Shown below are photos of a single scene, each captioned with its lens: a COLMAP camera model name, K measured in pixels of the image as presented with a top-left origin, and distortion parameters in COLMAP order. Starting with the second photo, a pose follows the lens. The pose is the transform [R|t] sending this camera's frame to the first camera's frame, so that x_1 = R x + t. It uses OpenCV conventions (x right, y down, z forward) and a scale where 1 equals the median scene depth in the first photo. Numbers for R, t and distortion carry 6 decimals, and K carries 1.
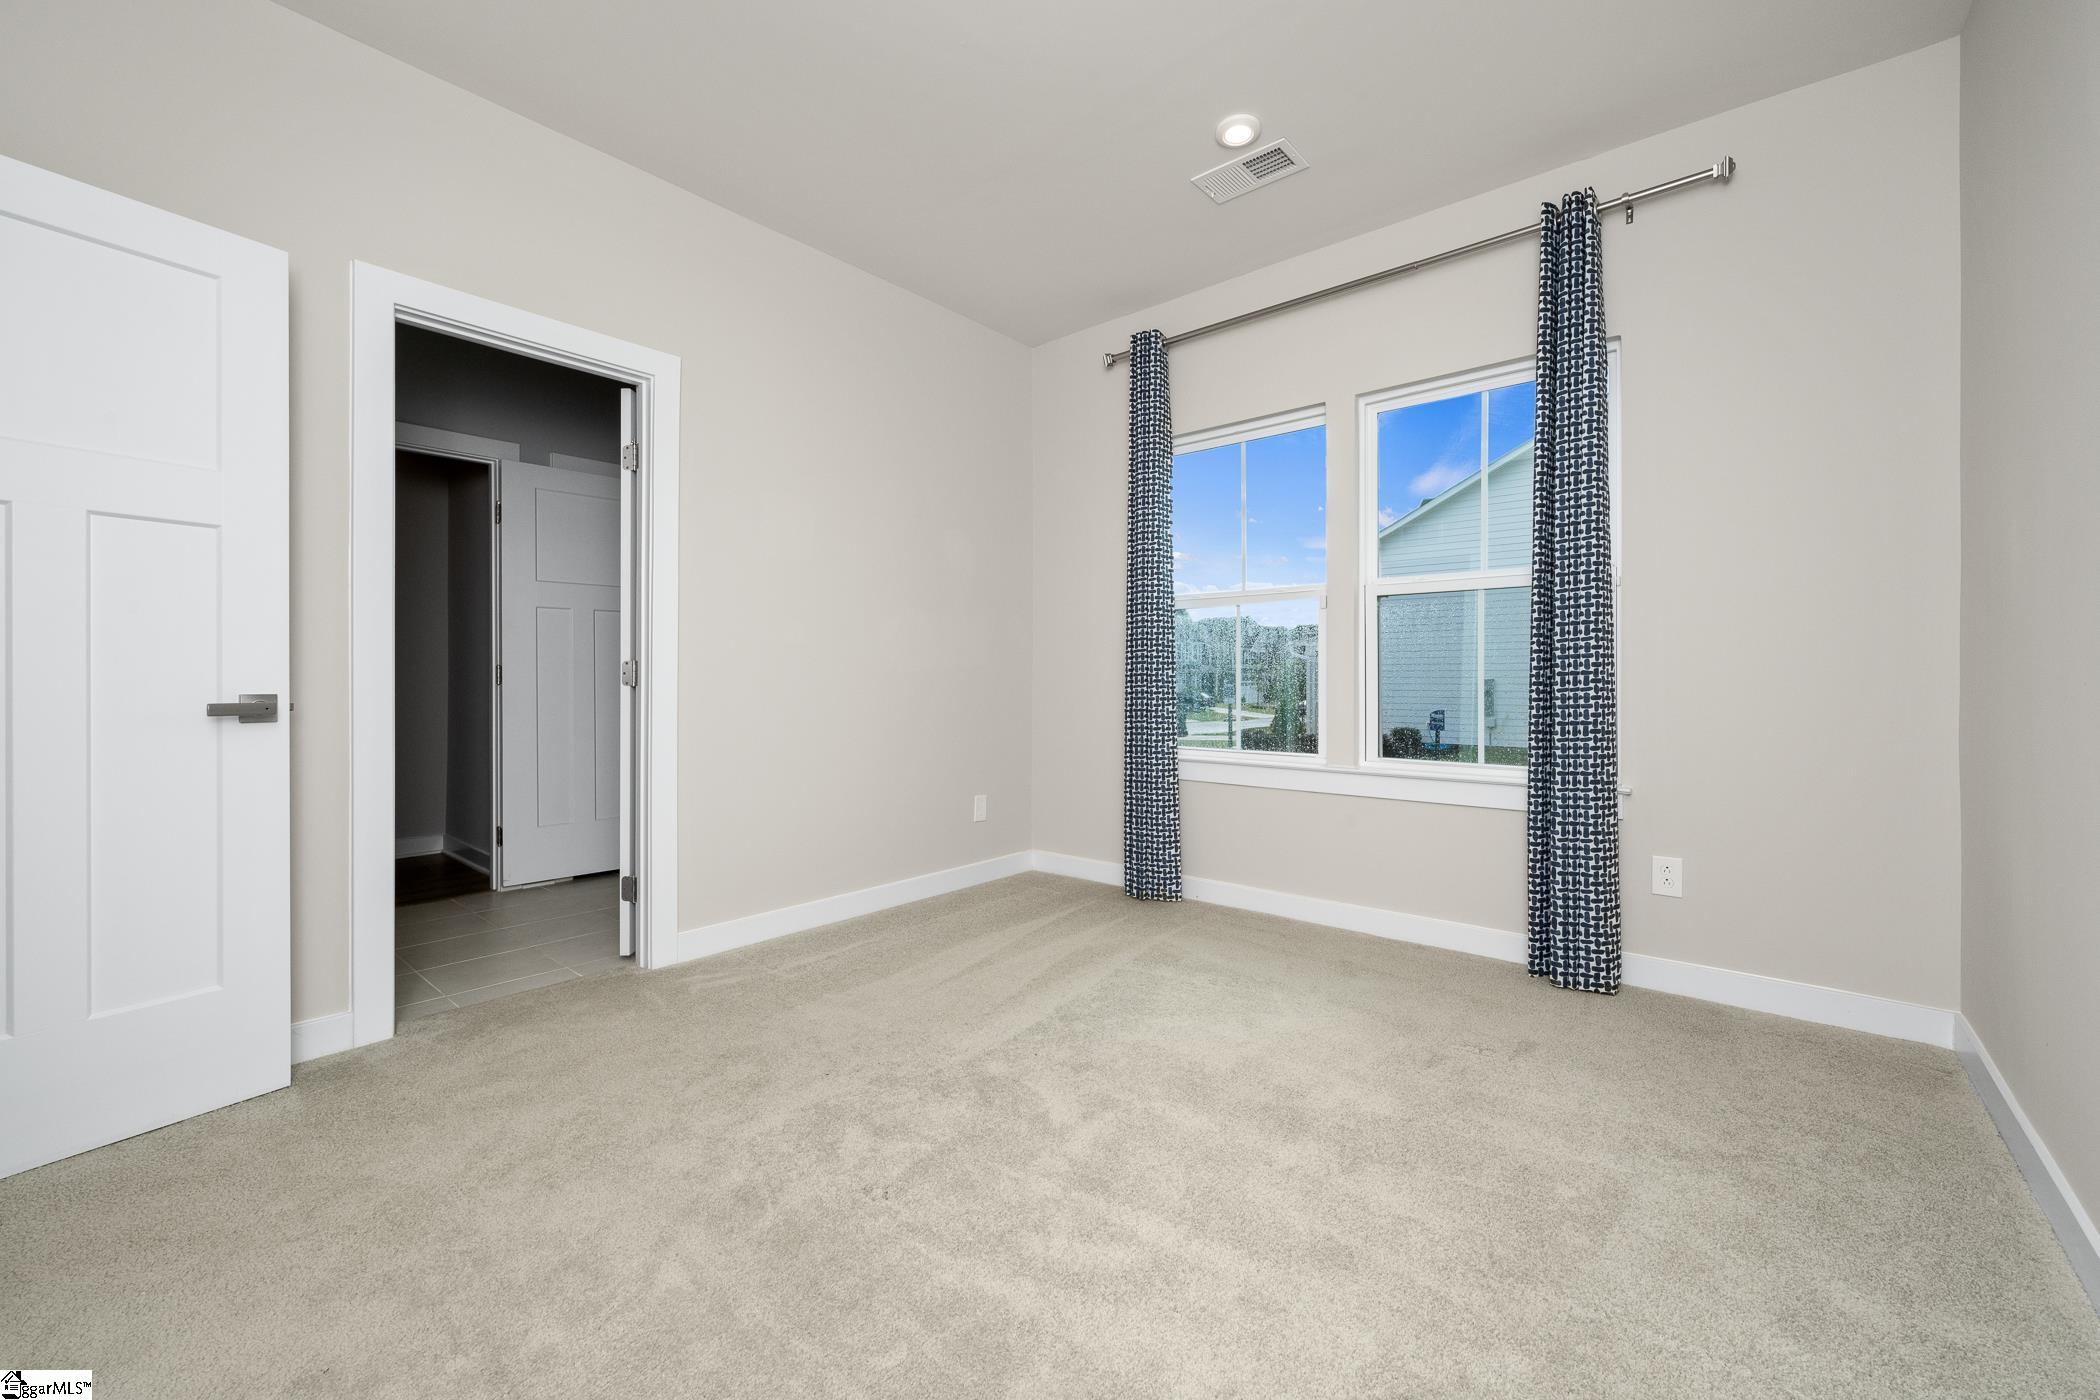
lens RADIAL K [[834.8, 0, 1036.6], [0, 834.8, 687.7], [0, 0, 1]] dist [0.000039, 0.000013]
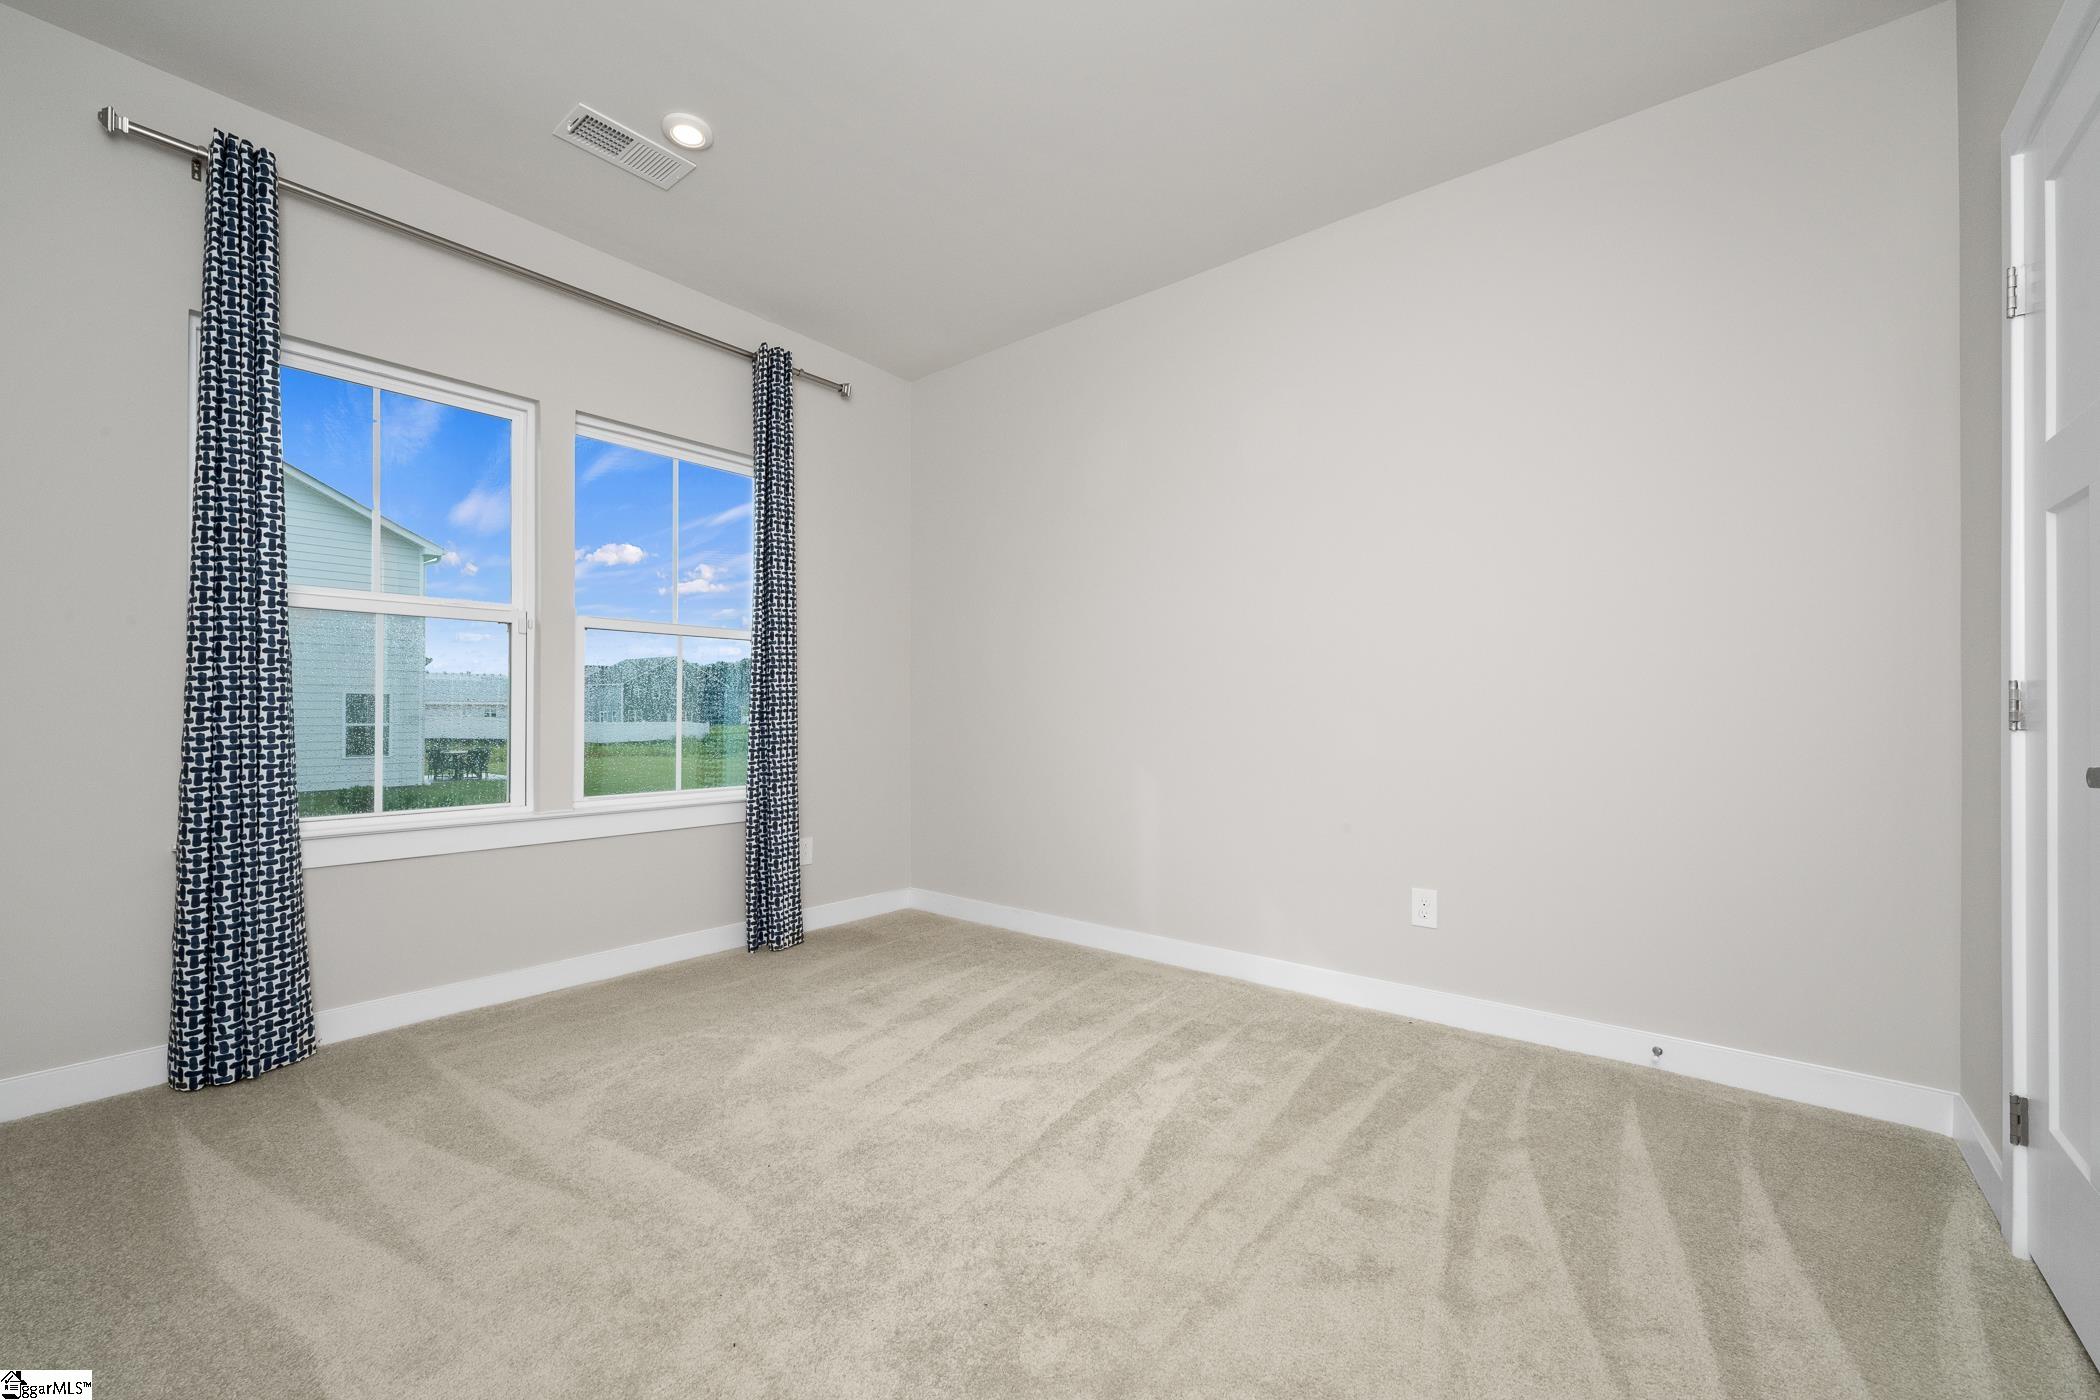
lens RADIAL K [[843.2, 0, 1059.6], [0, 843.2, 711.4], [0, 0, 1]] dist [-0.000390, -0.000054]
pose [[-0.035150, 0.002295, 0.999379, -0.661404], [0.010244, 0.999946, -0.001936, -0.006811], [-0.999330, 0.010170, -0.035171, 0.569115]]
